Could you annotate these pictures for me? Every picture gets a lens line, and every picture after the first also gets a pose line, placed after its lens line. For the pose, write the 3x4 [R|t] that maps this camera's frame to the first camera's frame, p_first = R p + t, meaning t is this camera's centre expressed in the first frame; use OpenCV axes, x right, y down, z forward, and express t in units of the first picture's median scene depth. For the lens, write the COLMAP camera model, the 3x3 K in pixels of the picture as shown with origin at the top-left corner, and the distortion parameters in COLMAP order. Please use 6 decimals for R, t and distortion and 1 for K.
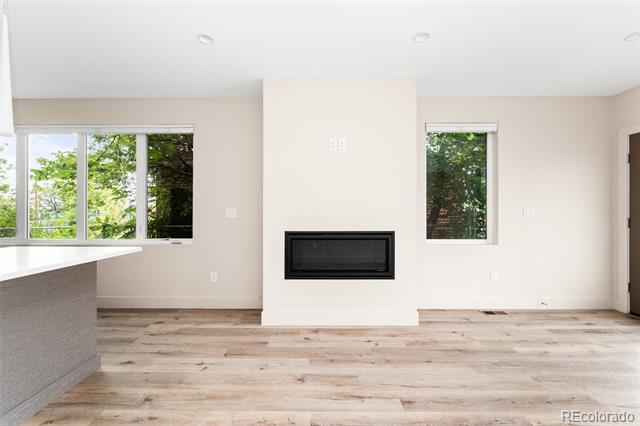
lens RADIAL K [[257.2, 0, 318.5], [0, 257.2, 212.9], [0, 0, 1]] dist [-0.001752, -0.000472]
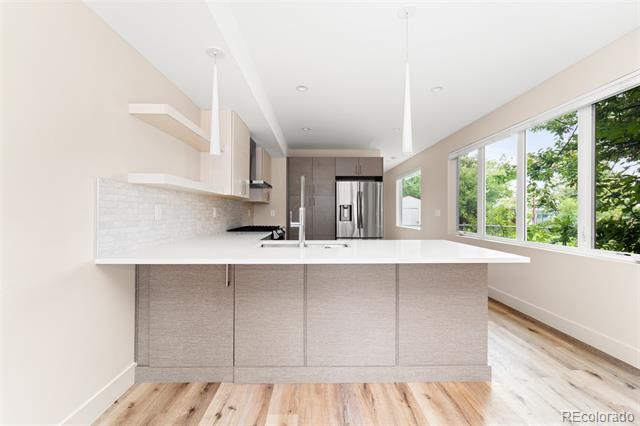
lens RADIAL K [[257.2, 0, 320.0], [0, 257.2, 211.8], [0, 0, 1]] dist [-0.001752, -0.000472]
pose [[0.026508, -0.003275, -0.999643, 0.038688], [-0.005301, 0.999980, -0.003417, 0.002894], [0.999635, 0.005389, 0.026490, 0.261315]]
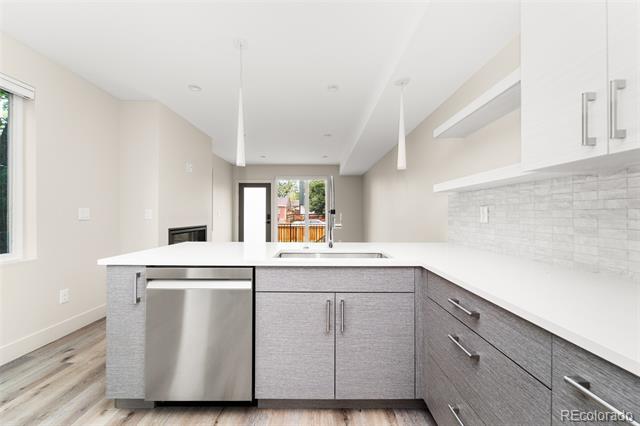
lens RADIAL K [[257.2, 0, 319.4], [0, 257.2, 214.3], [0, 0, 1]] dist [-0.001752, -0.000472]
pose [[-0.011093, 0.001584, 0.999937, -1.428446], [-0.000153, 0.999999, -0.001586, 0.003328], [-0.999938, -0.000170, -0.011092, 0.273545]]
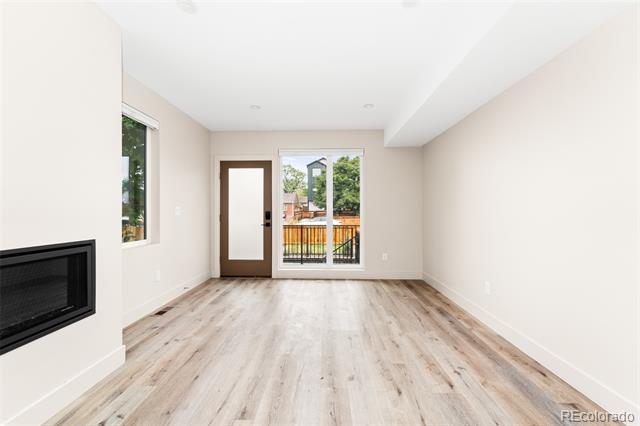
lens RADIAL K [[257.2, 0, 318.7], [0, 257.2, 214.1], [0, 0, 1]] dist [-0.001752, -0.000472]
pose [[0.018218, -0.009379, 0.999790, -0.342168], [0.001391, 0.999955, 0.009355, 0.001802], [-0.999833, 0.001220, 0.018230, 0.423460]]
